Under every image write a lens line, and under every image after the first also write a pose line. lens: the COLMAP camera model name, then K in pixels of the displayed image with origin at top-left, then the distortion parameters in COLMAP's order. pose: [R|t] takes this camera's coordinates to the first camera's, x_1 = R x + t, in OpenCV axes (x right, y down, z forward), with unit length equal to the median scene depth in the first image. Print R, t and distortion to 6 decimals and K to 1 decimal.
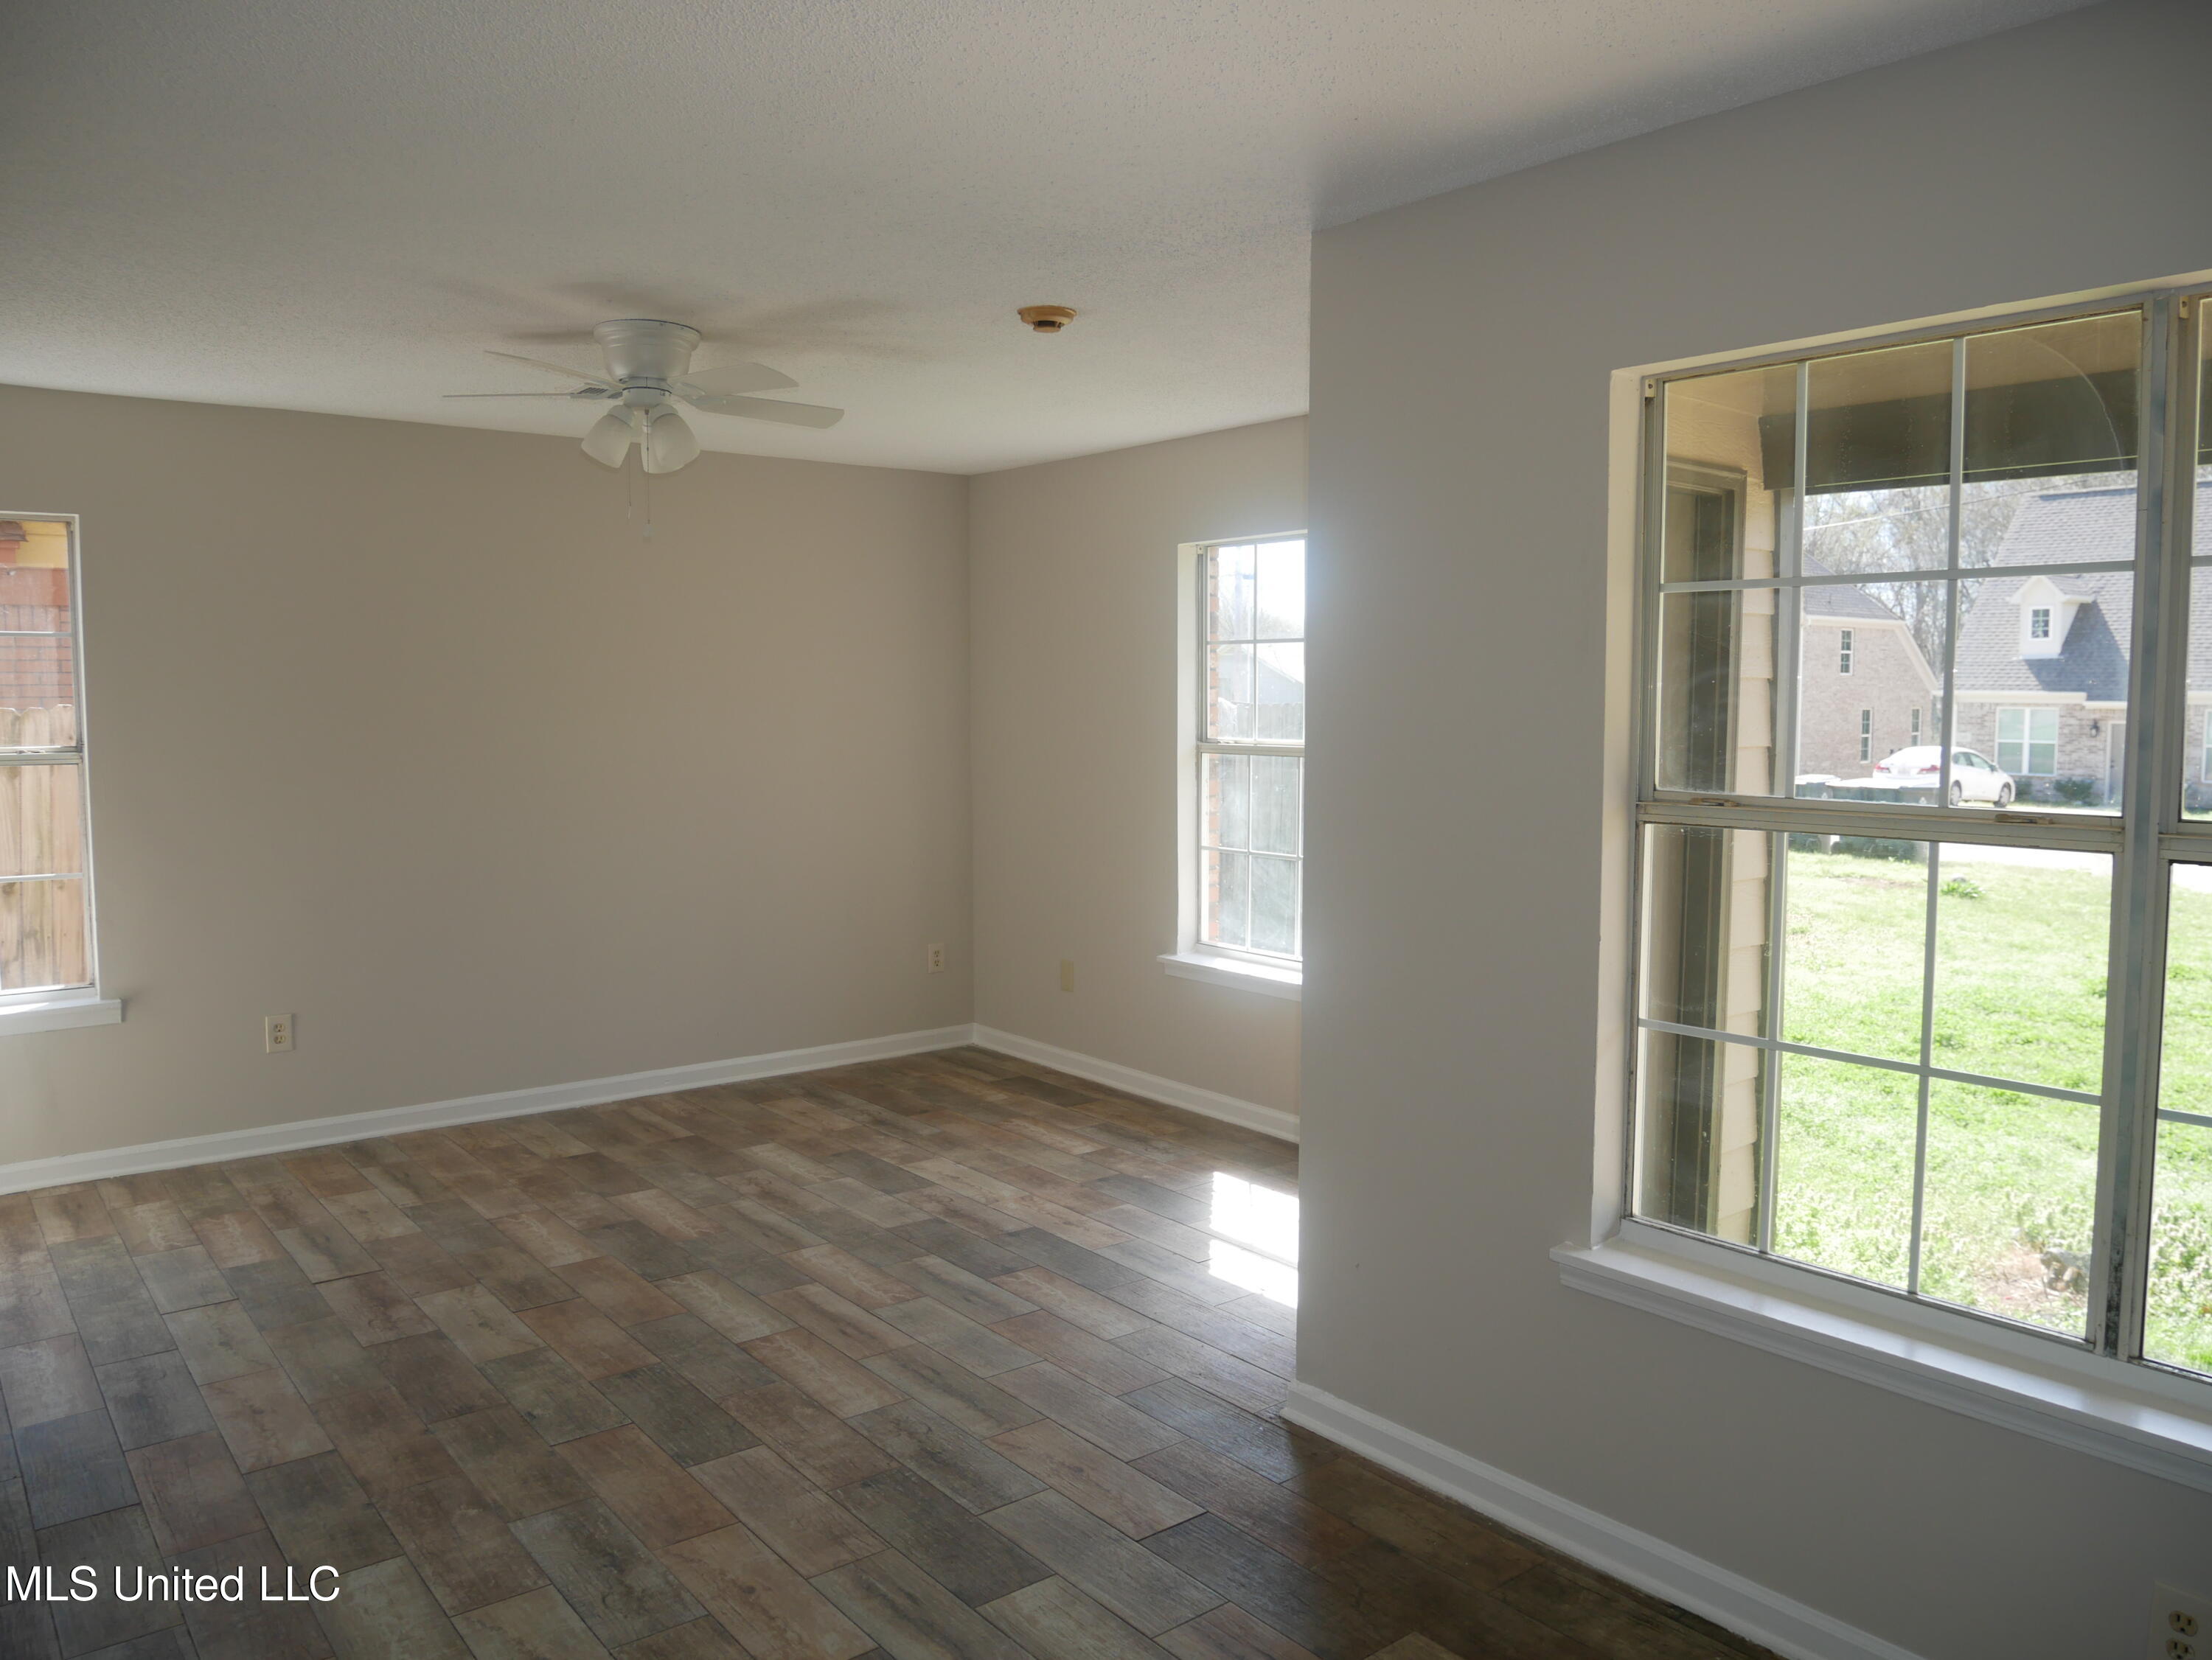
lens RADIAL K [[1585.0, 0, 1106.0], [0, 1585.0, 830.0], [0, 0, 1]] dist [-0.082735, 0.041910]
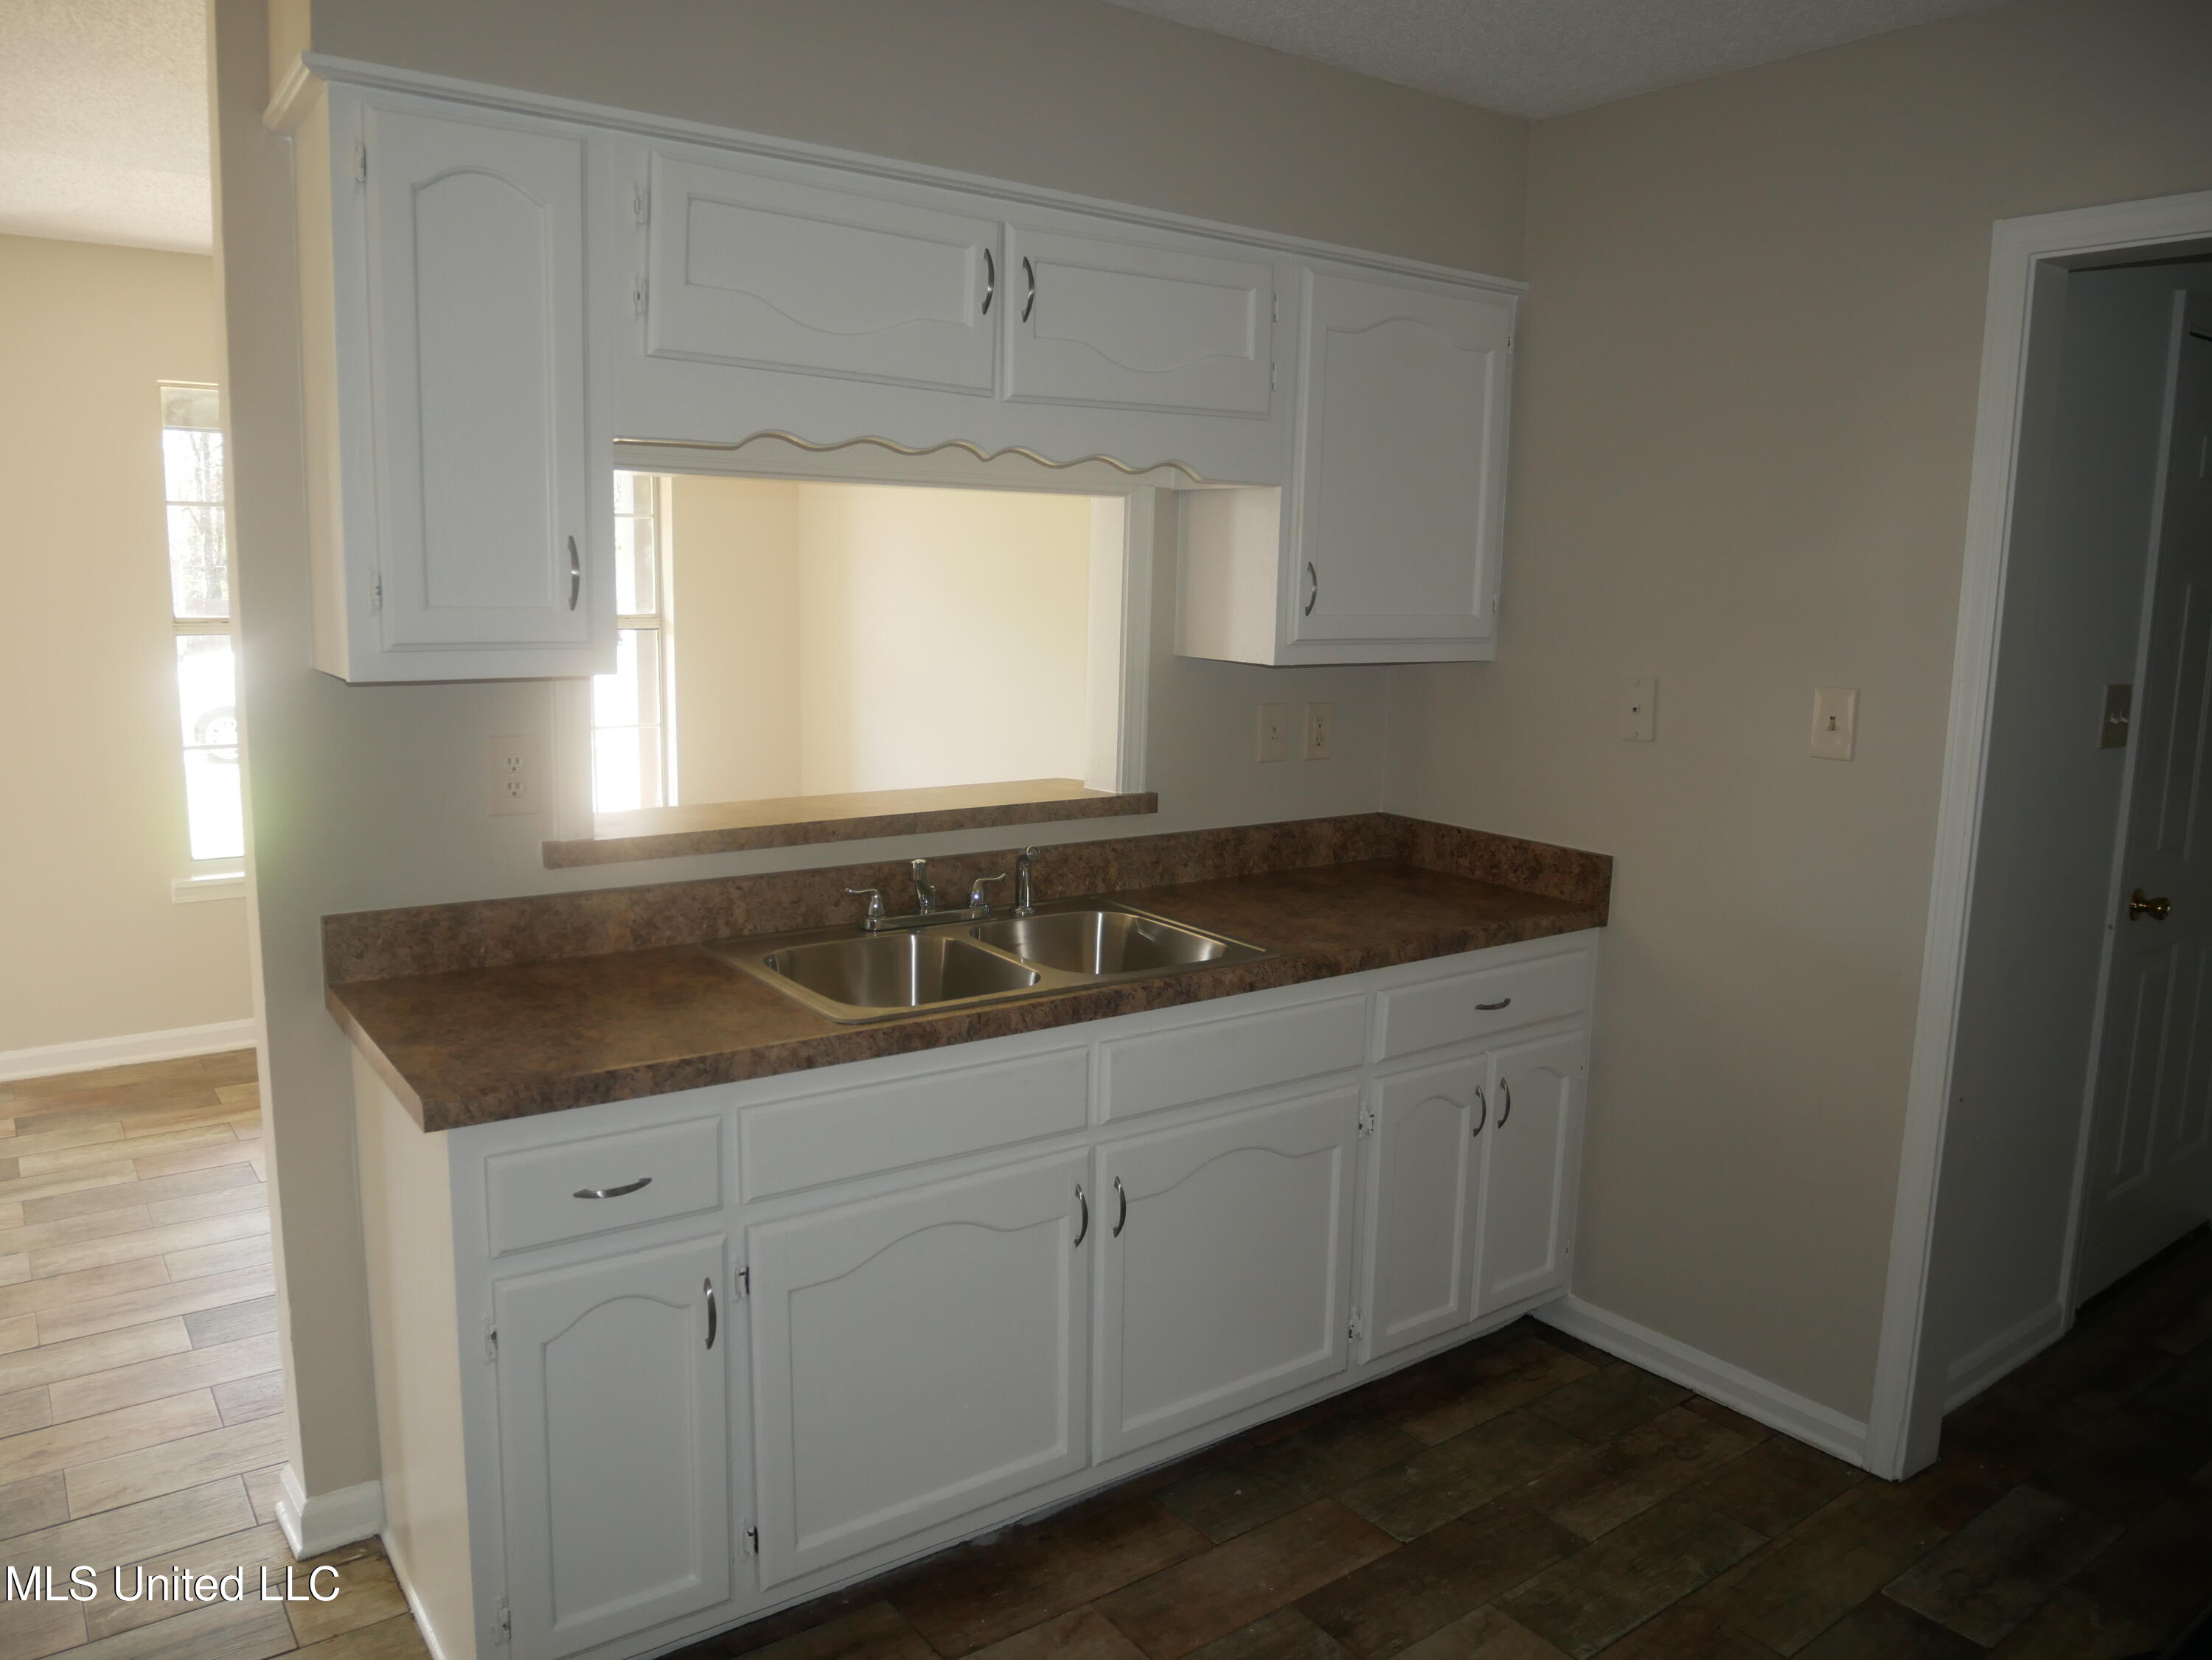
lens RADIAL K [[1585.0, 0, 1106.0], [0, 1585.0, 830.0], [0, 0, 1]] dist [-0.082735, 0.041910]
pose [[0.038471, -0.144713, 0.988726, -1.192570], [0.063485, 0.987813, 0.142109, 0.031381], [-0.997241, 0.057302, 0.047189, -0.088191]]
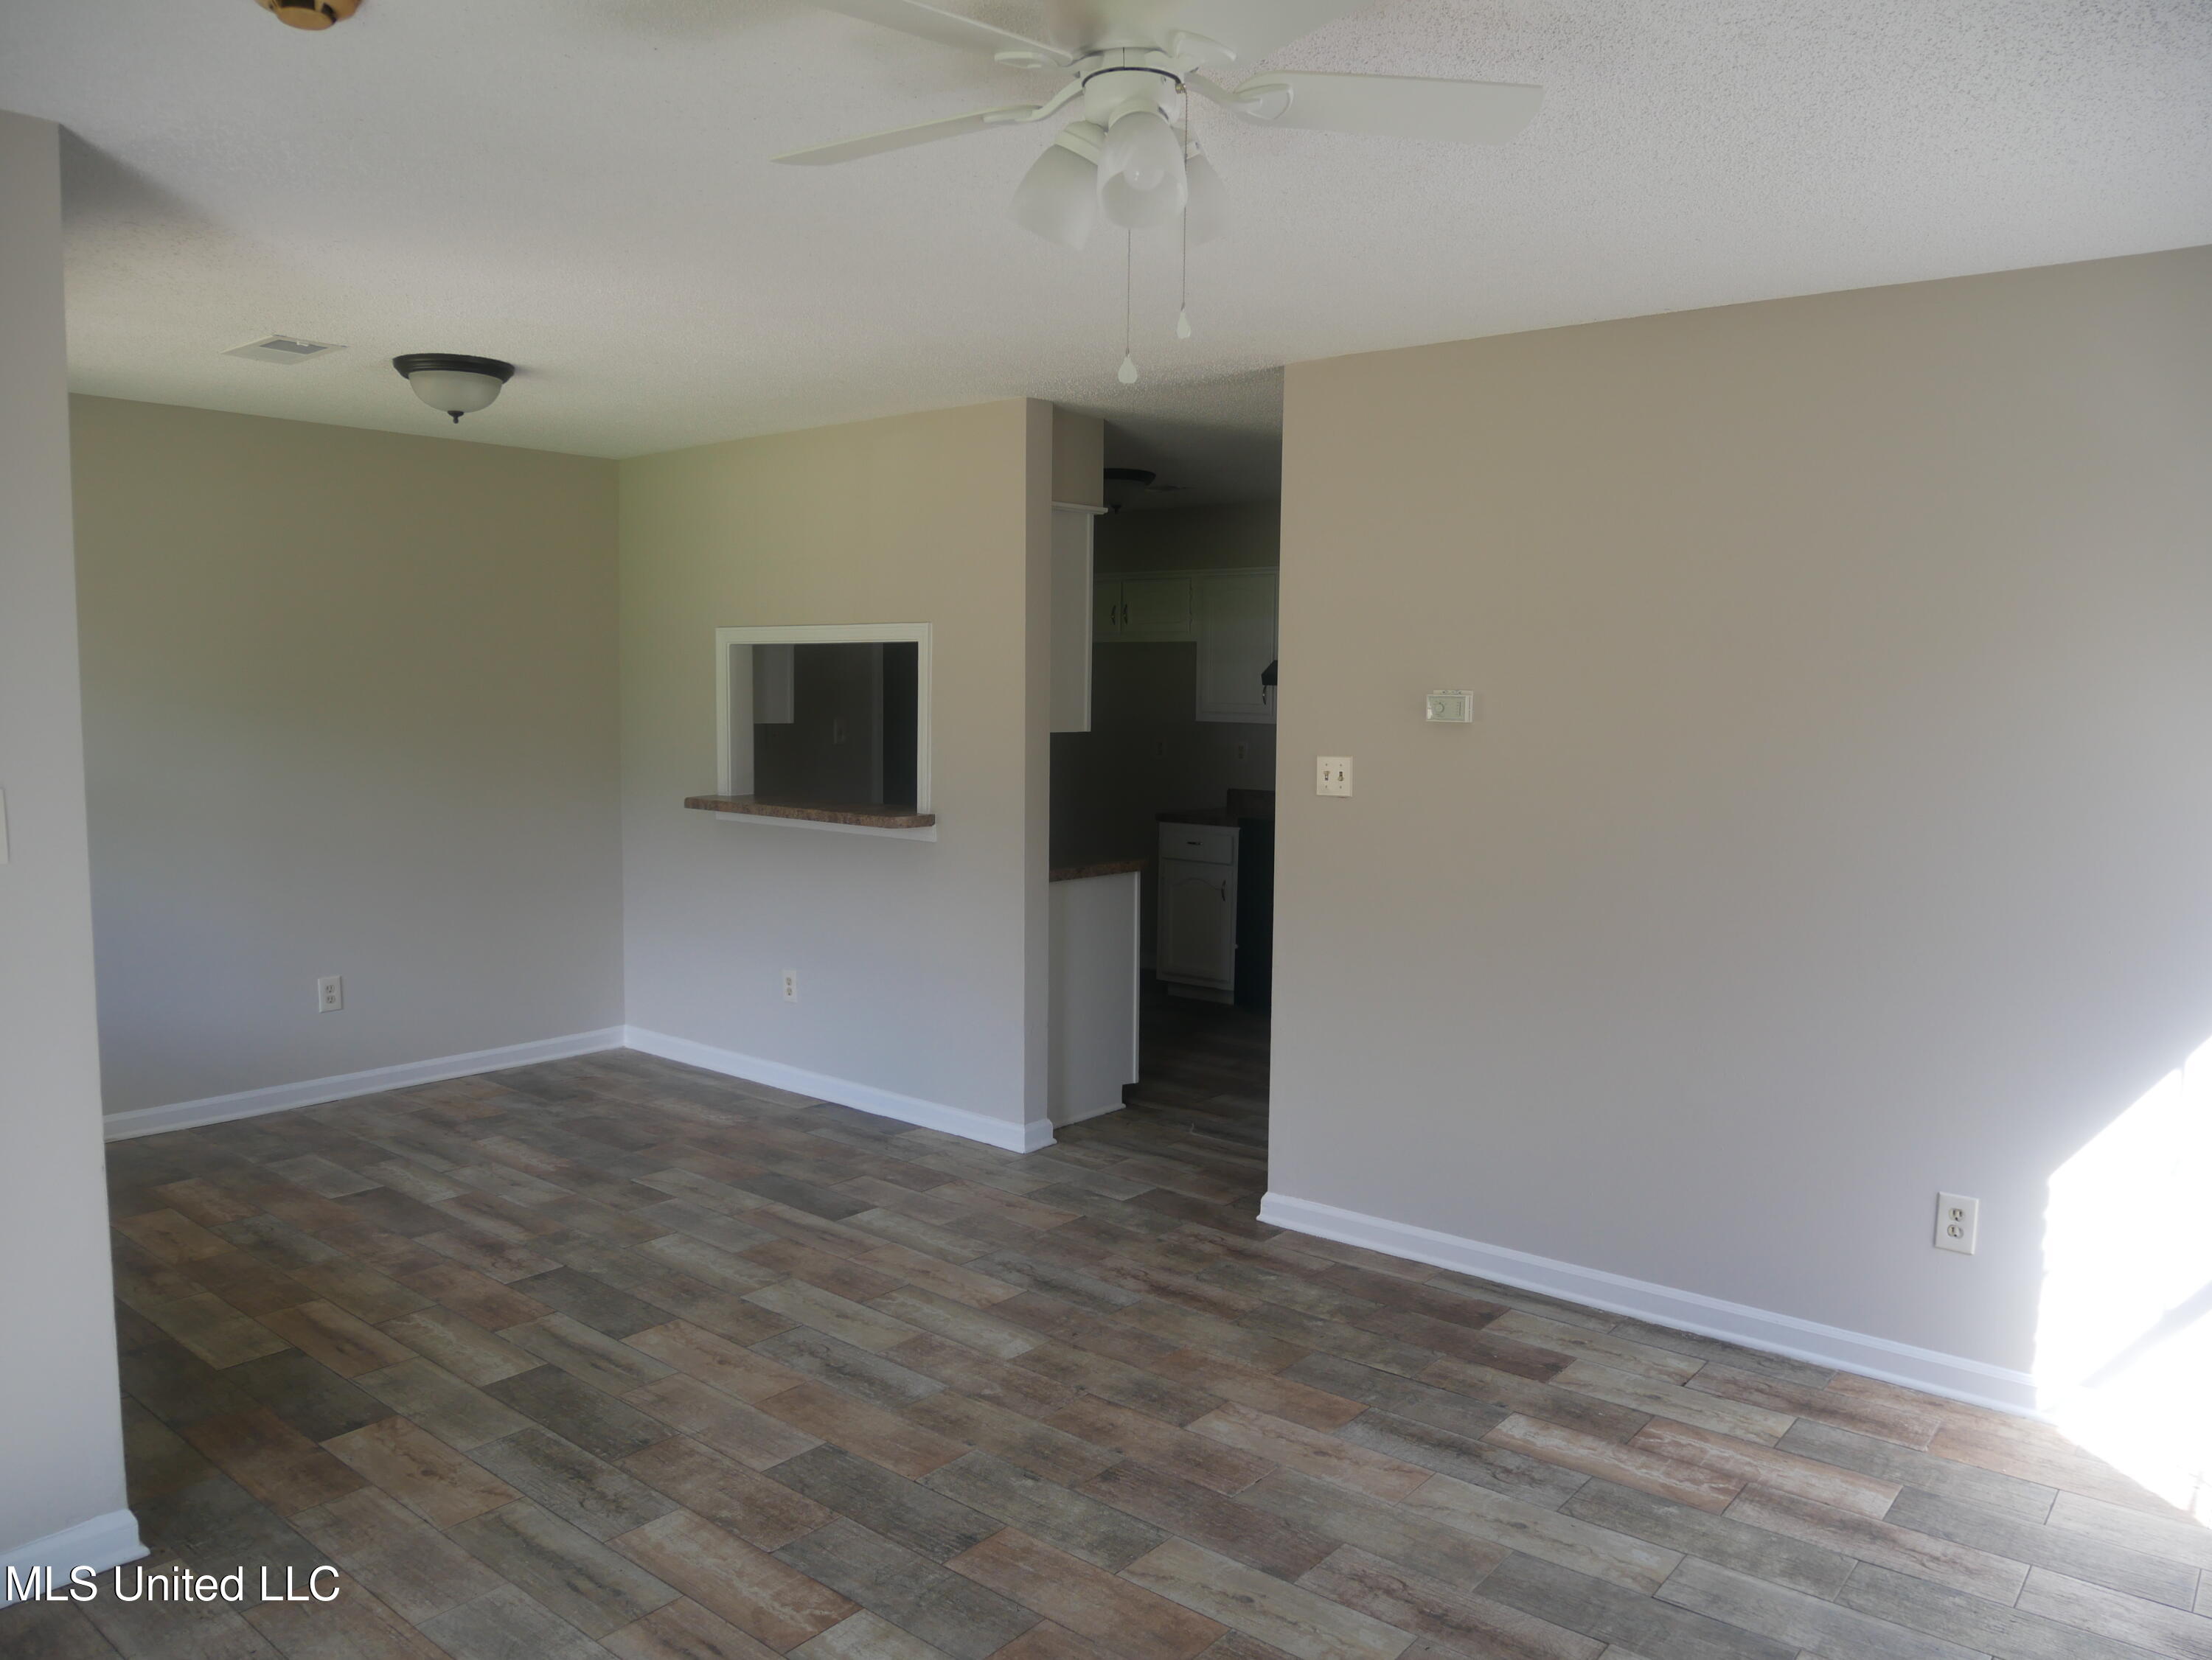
lens RADIAL K [[1585.0, 0, 1106.0], [0, 1585.0, 830.0], [0, 0, 1]] dist [-0.082735, 0.041910]
pose [[-0.978868, 0.004333, -0.204447, -0.238853], [-0.031884, 0.984314, 0.173522, -0.174867], [0.201992, 0.176373, -0.963375, 1.948180]]
